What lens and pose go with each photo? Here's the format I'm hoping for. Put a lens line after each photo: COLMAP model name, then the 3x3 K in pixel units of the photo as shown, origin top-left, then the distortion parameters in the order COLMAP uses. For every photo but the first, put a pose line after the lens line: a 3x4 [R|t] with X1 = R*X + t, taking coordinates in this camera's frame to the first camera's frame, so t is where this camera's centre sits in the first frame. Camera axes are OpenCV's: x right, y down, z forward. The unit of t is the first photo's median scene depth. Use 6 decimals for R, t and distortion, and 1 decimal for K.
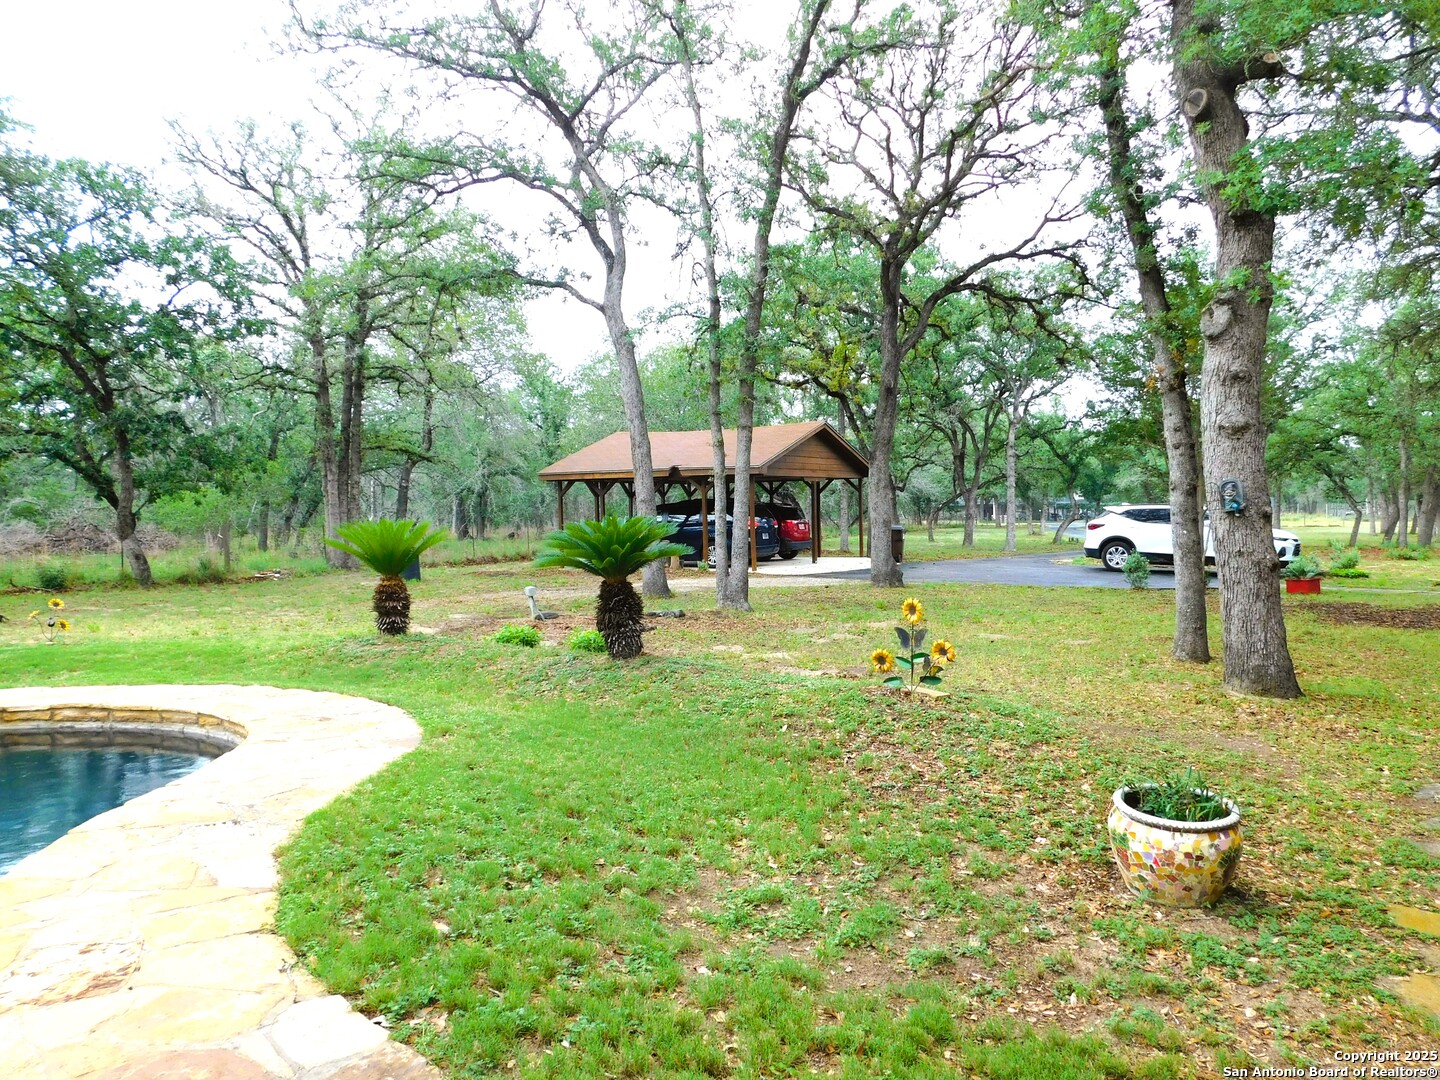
lens RADIAL K [[954.7, 0, 739.5], [0, 954.7, 538.3], [0, 0, 1]] dist [-0.070547, 0.050328]
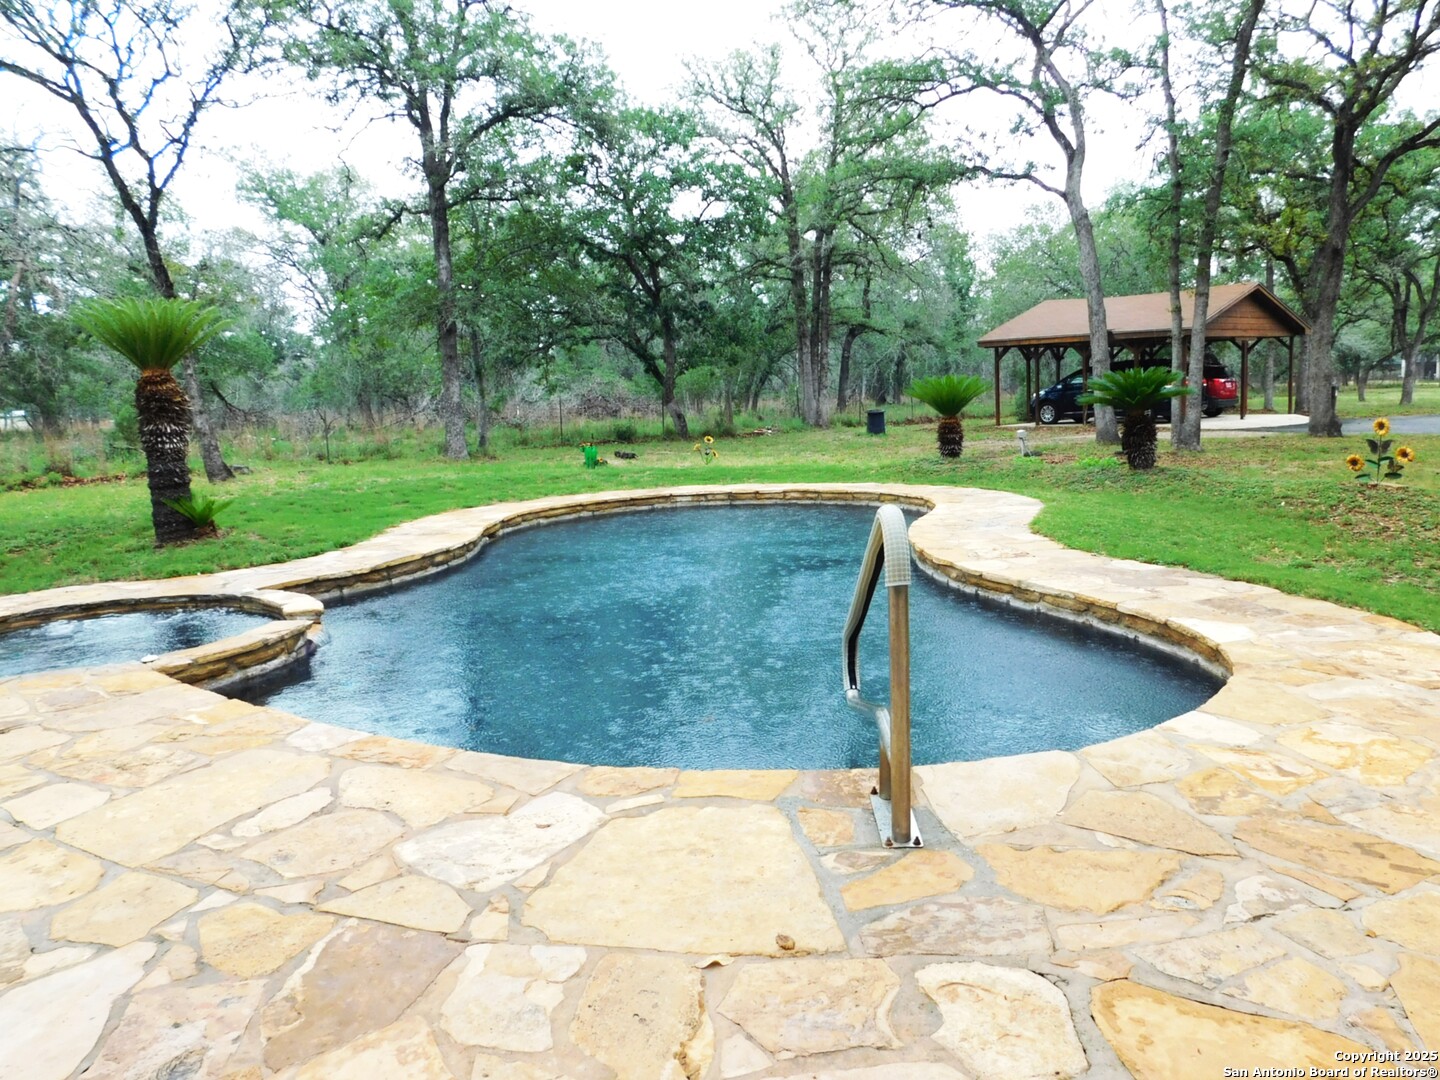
lens RADIAL K [[1011.5, 0, 720.2], [0, 1011.5, 534.7], [0, 0, 1]] dist [-0.081124, 0.048171]
pose [[0.935164, 0.027985, -0.353107, -0.088946], [0.014642, 0.992968, 0.117472, 0.019604], [0.353911, -0.115026, 0.928179, -0.298842]]
